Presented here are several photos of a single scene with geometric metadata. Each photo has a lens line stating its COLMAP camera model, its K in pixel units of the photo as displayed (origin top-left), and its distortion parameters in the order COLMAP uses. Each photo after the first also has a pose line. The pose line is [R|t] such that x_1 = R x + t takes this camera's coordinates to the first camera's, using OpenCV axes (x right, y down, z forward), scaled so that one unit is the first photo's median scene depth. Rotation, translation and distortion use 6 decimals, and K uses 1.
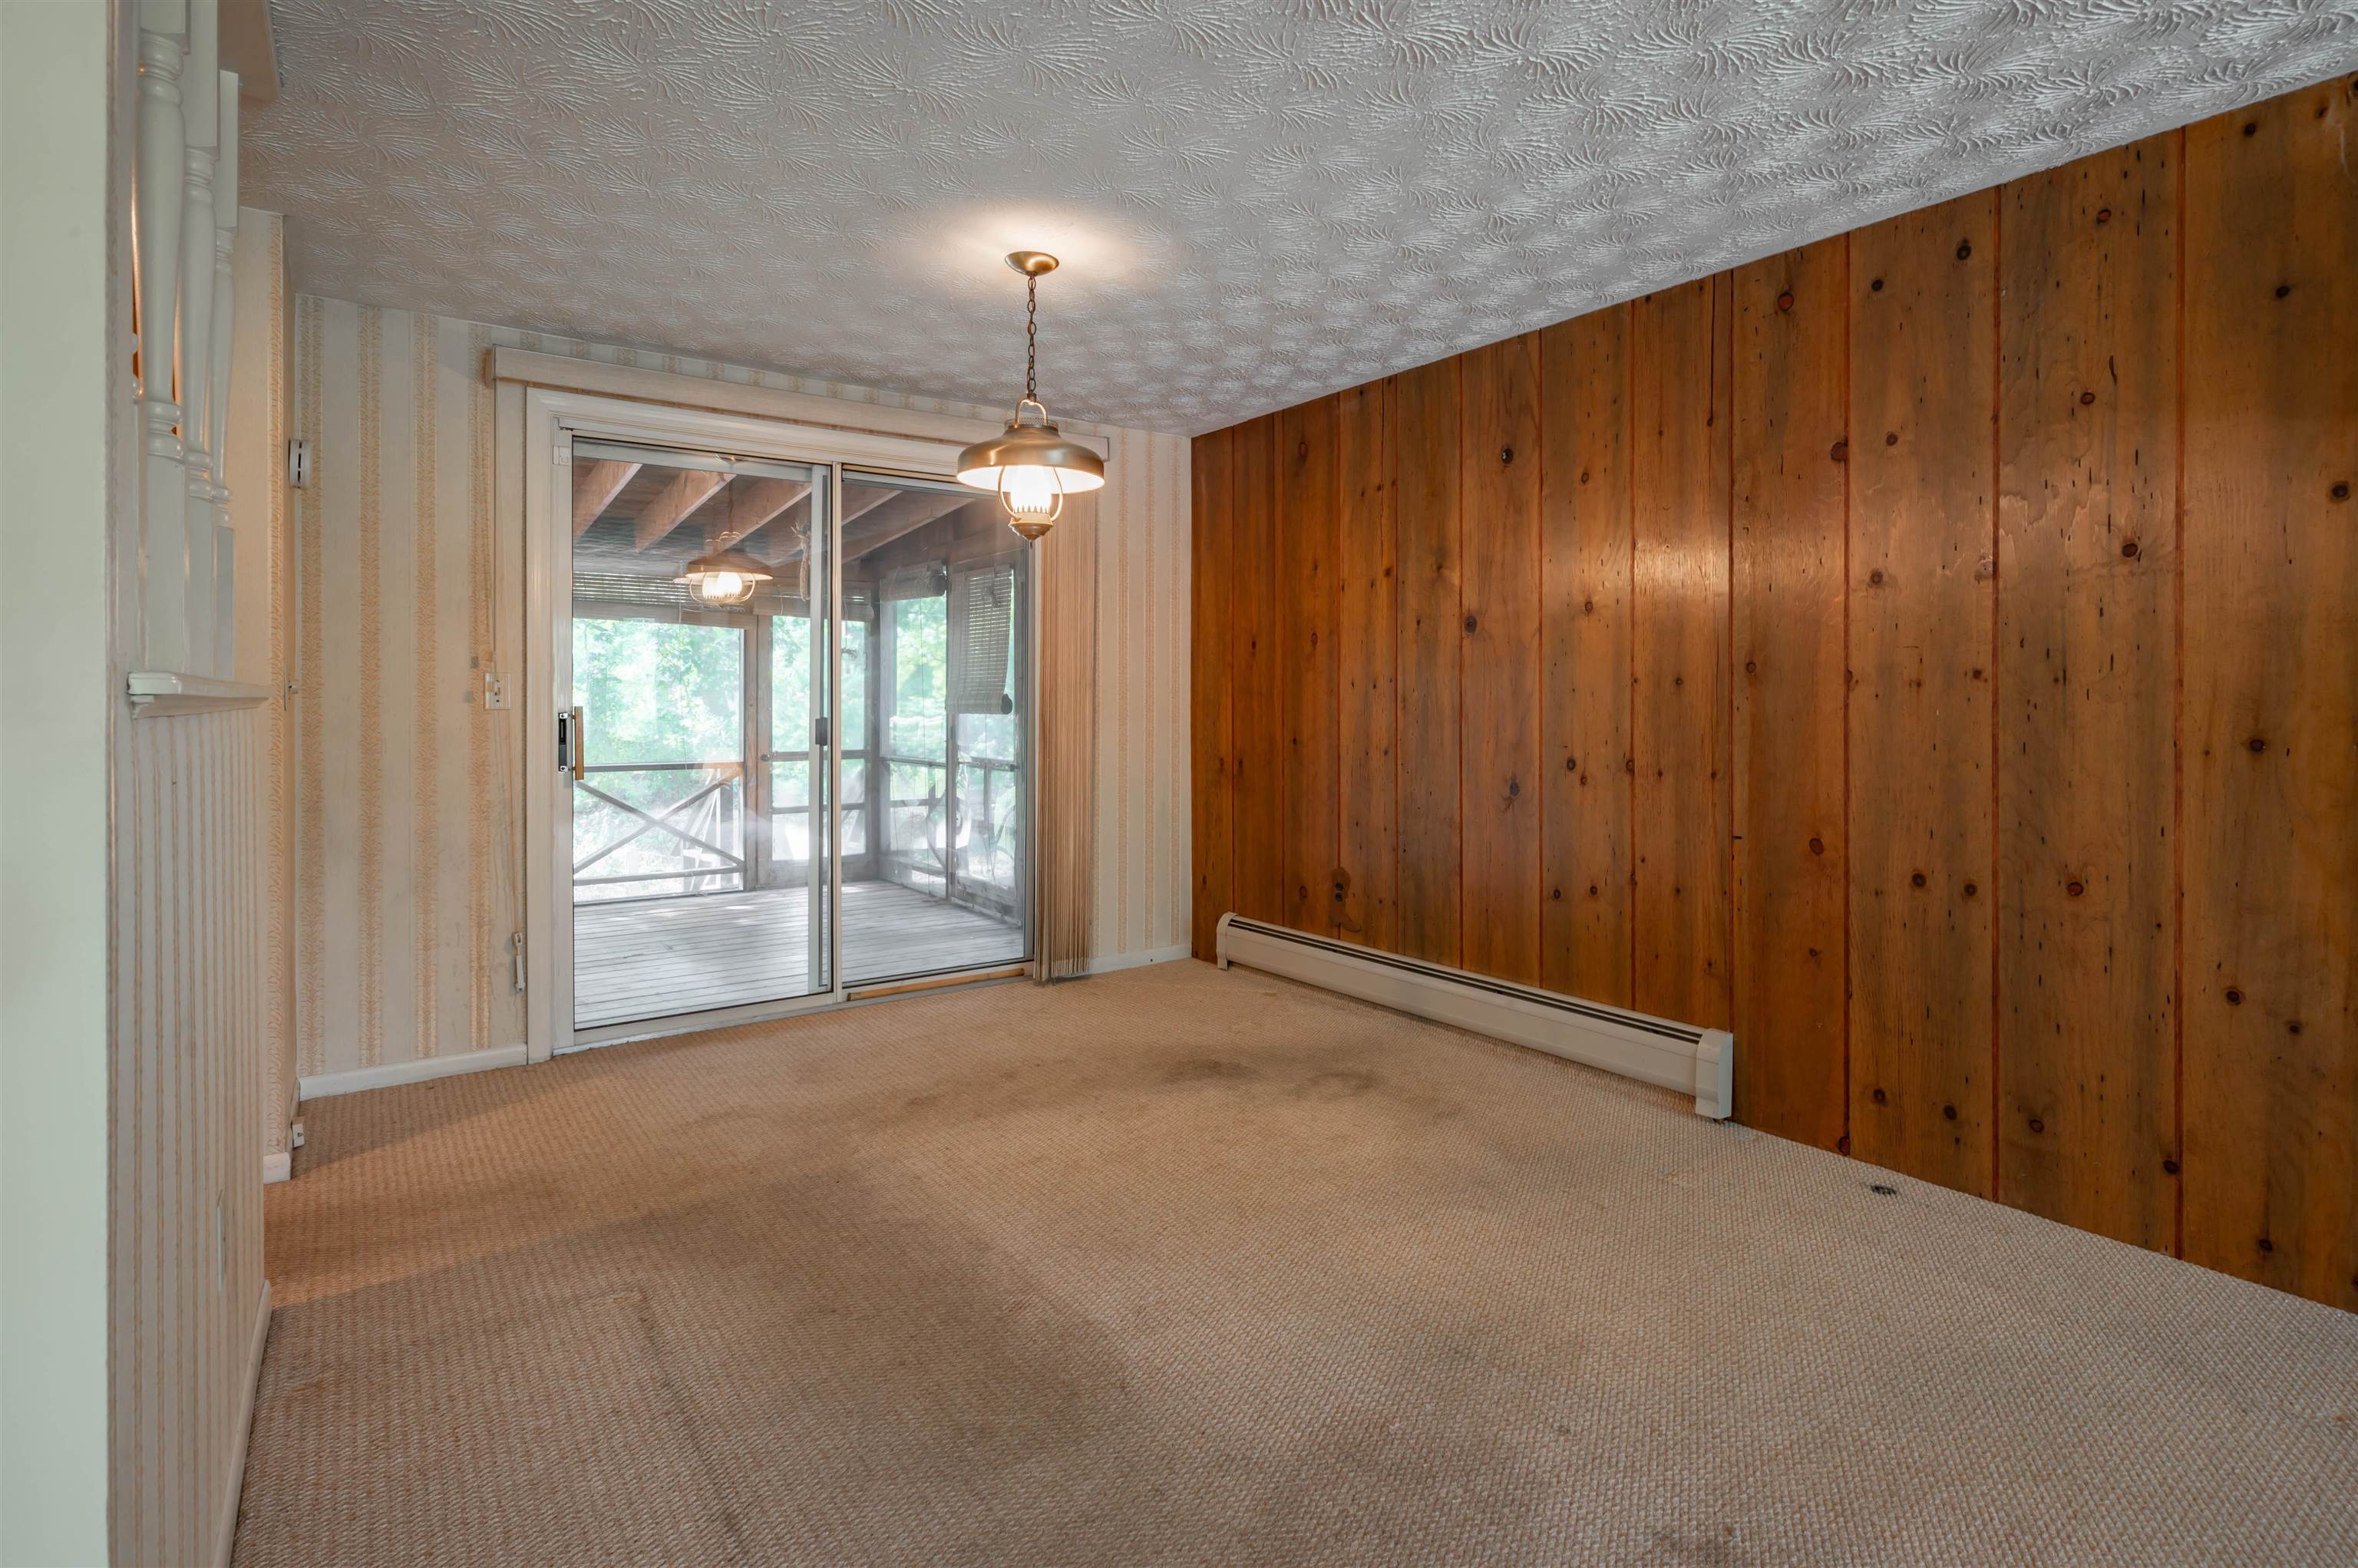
lens RADIAL K [[1166.7, 0, 1220.5], [0, 1166.7, 701.9], [0, 0, 1]] dist [-0.005106, 0.005918]
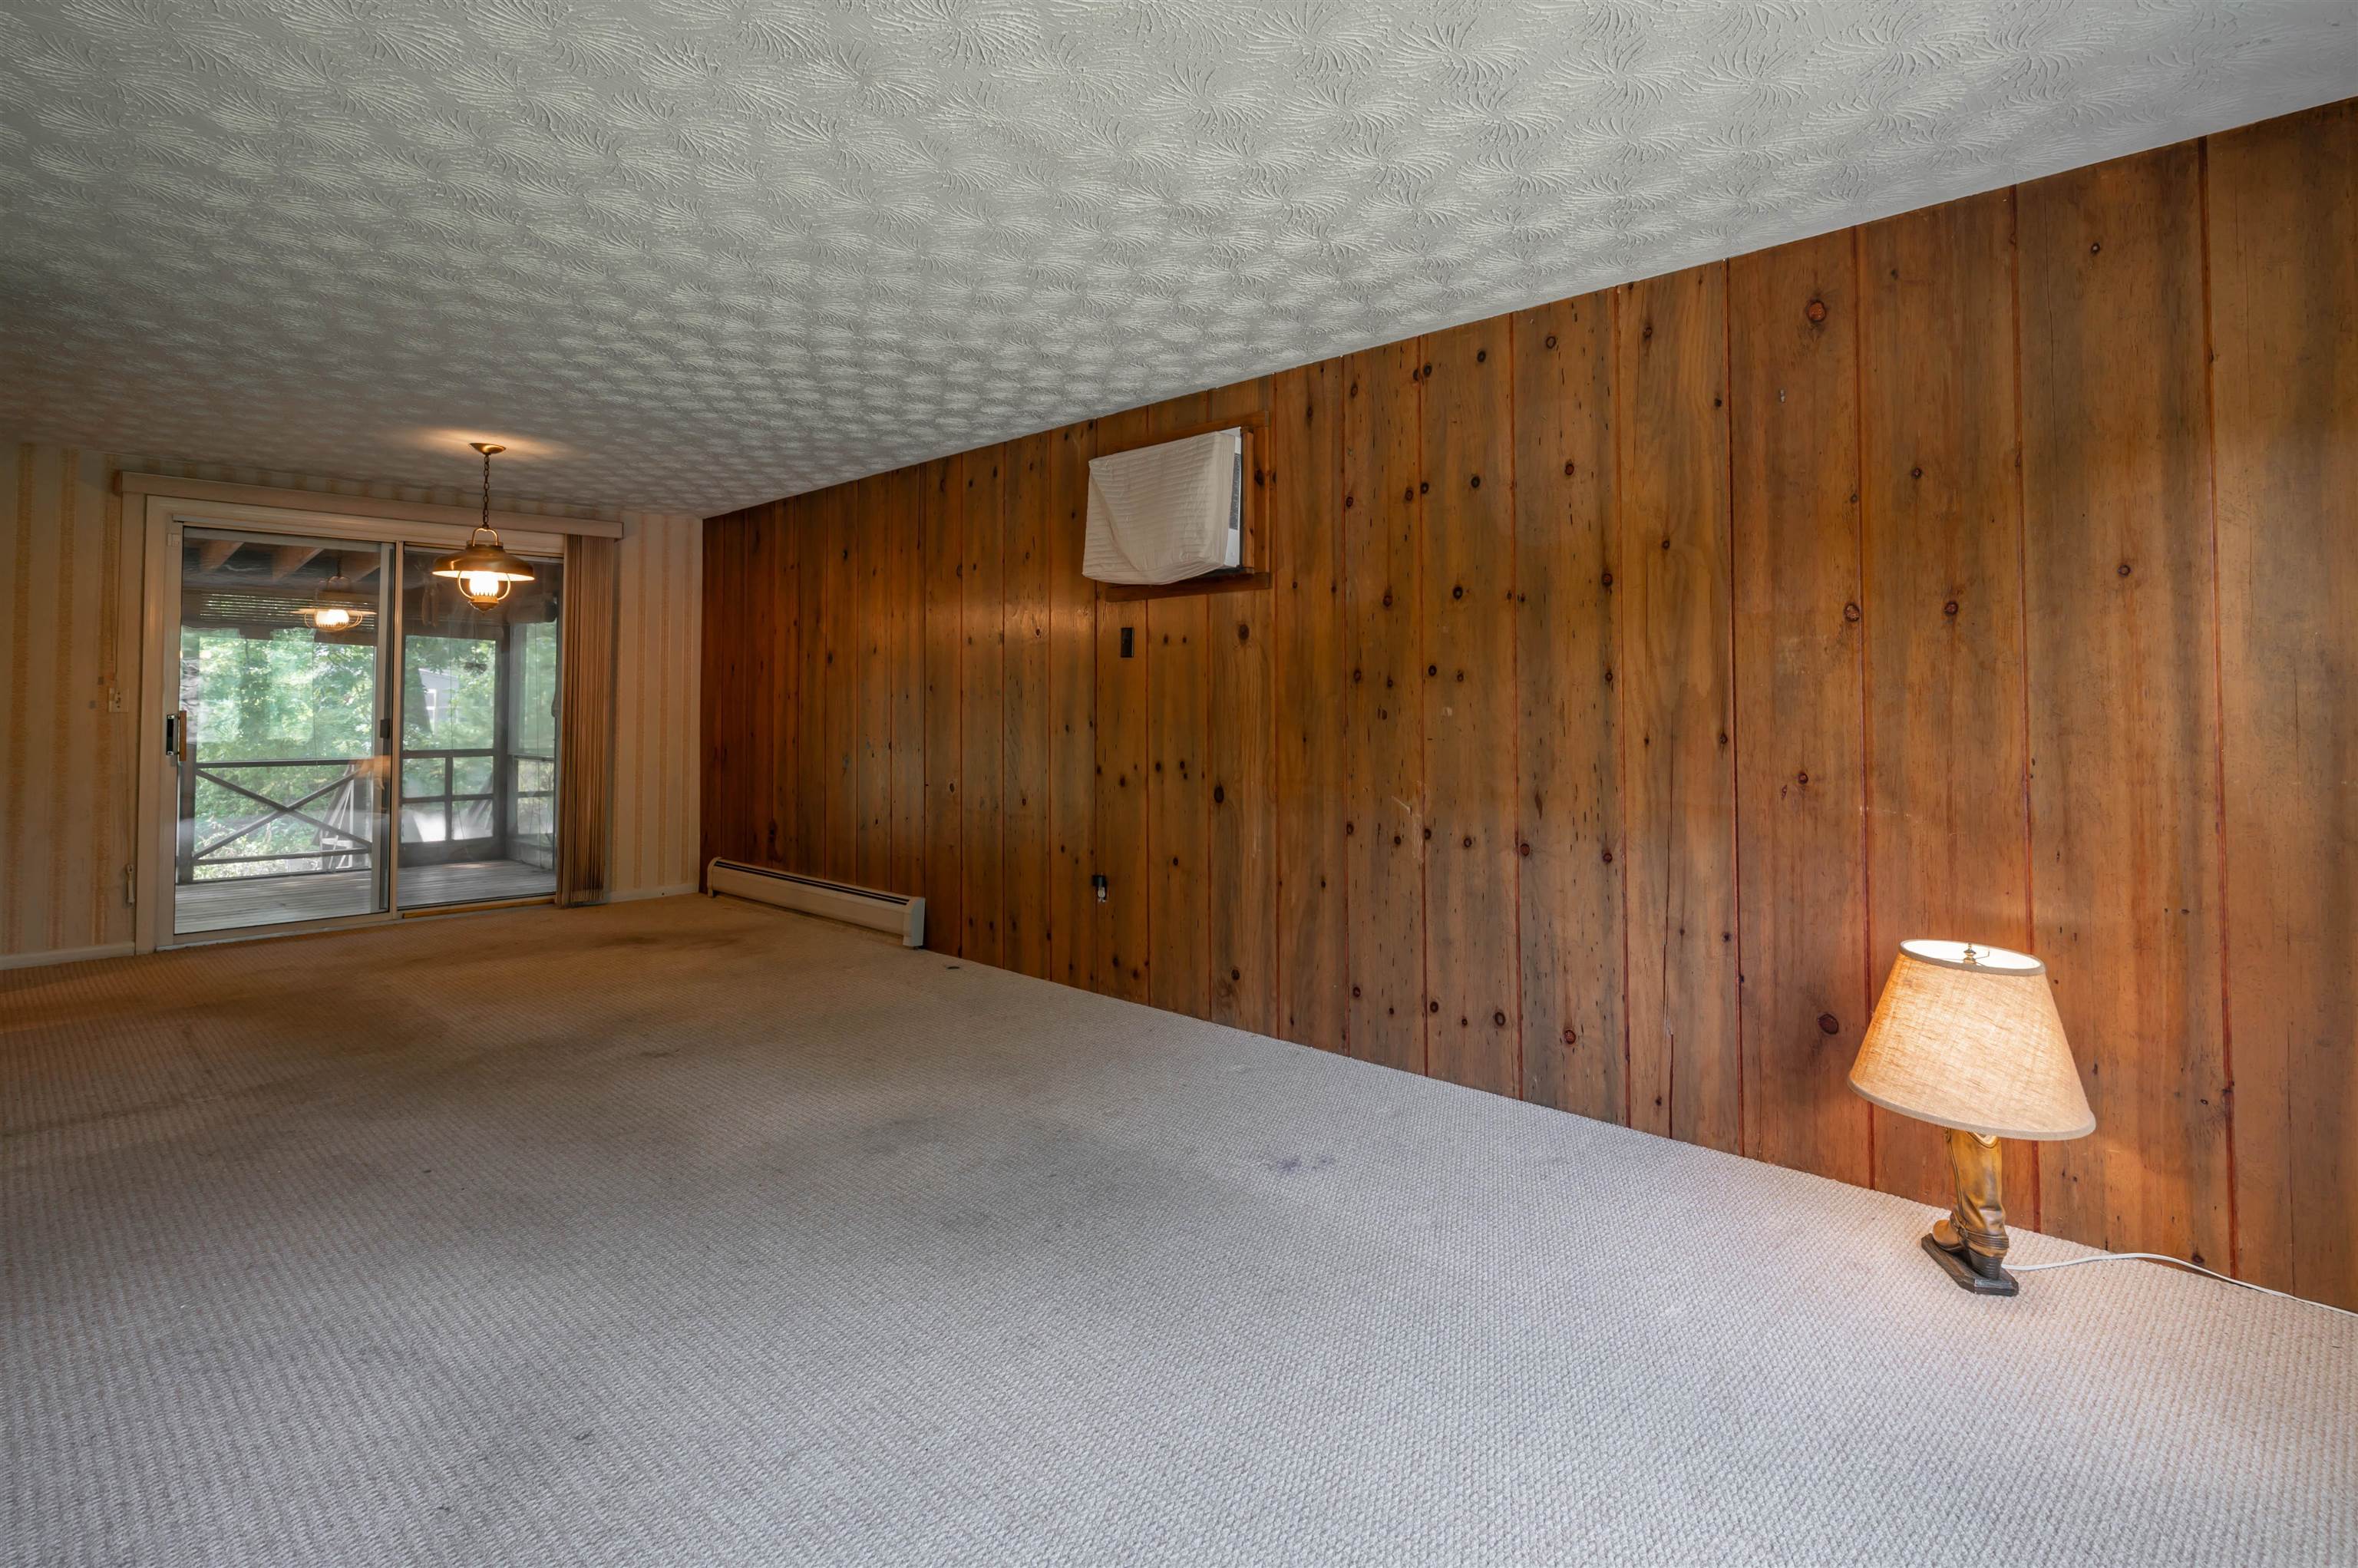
lens RADIAL K [[1166.7, 0, 1207.7], [0, 1166.7, 673.8], [0, 0, 1]] dist [-0.005106, 0.005918]
pose [[0.984578, 0.005114, 0.174870, 0.485325], [0.000150, 0.999548, -0.030074, 0.001900], [-0.174945, 0.029636, 0.984132, -0.705700]]
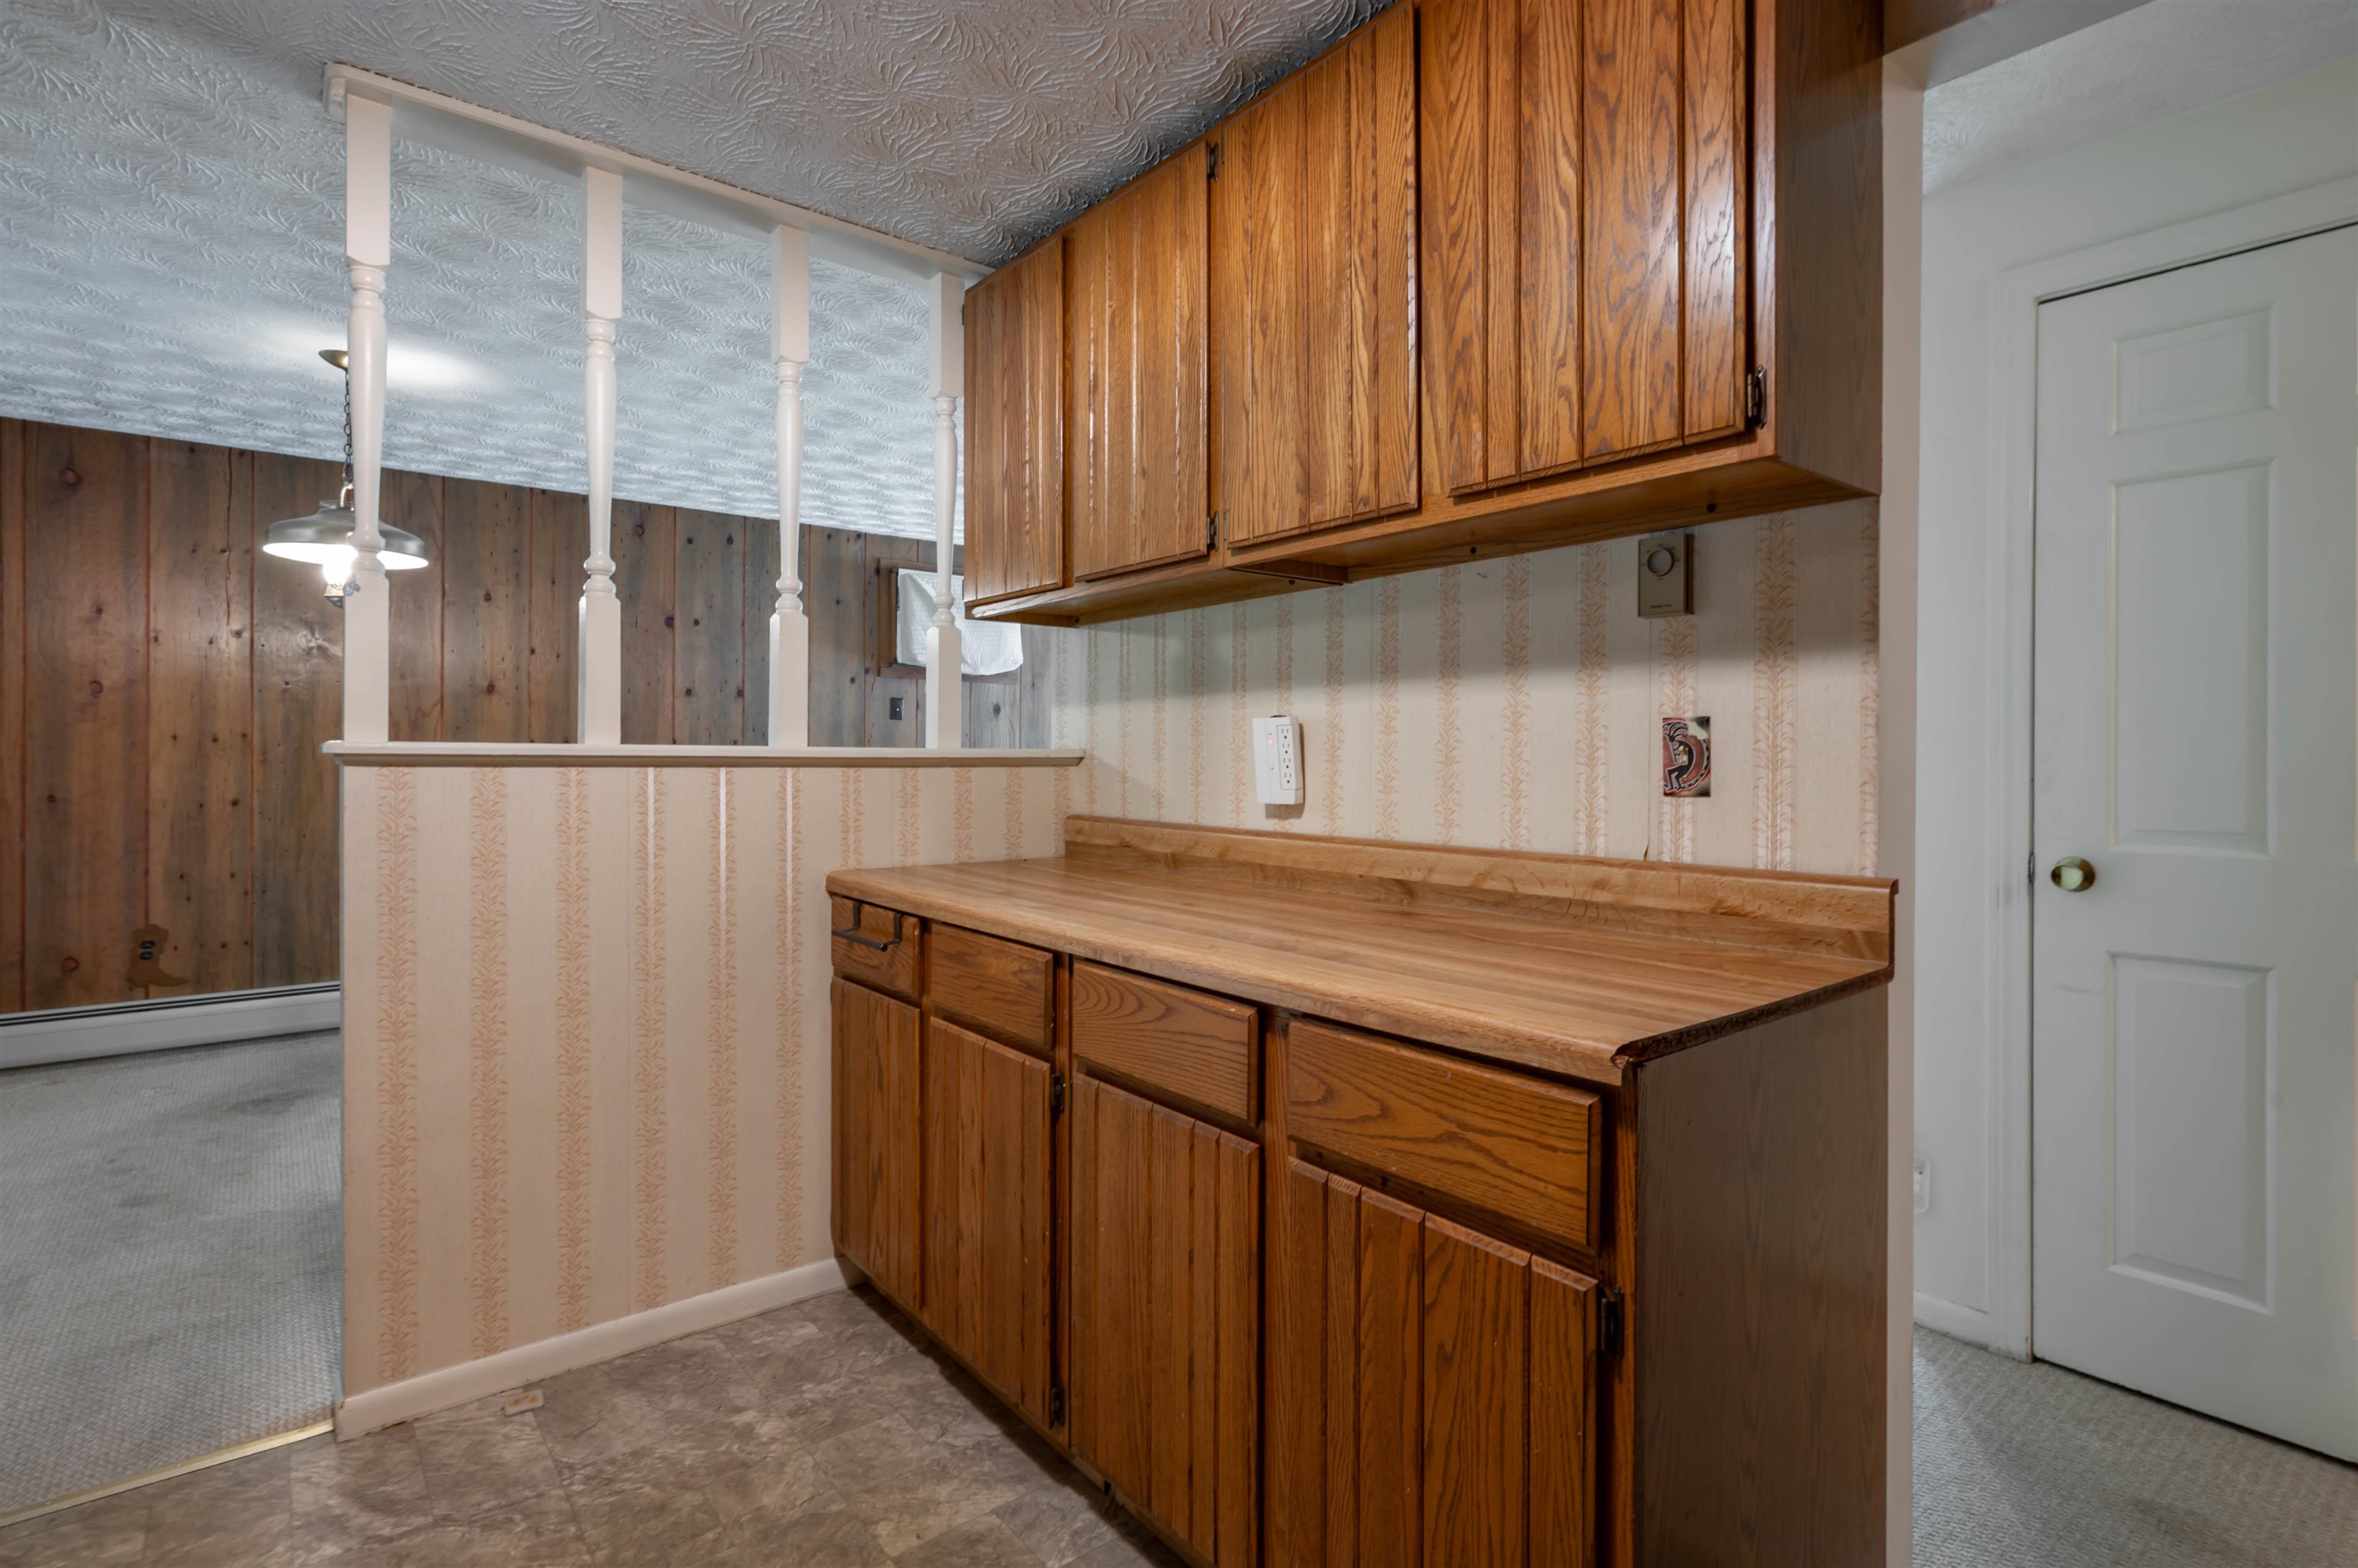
lens RADIAL K [[1166.7, 0, 1161.3], [0, 1166.7, 771.9], [0, 0, 1]] dist [-0.005106, 0.005918]
pose [[-0.048385, -0.009496, 0.998784, -1.117908], [0.001880, 0.999952, 0.009598, 0.007357], [-0.998827, 0.002343, -0.048365, 0.246942]]
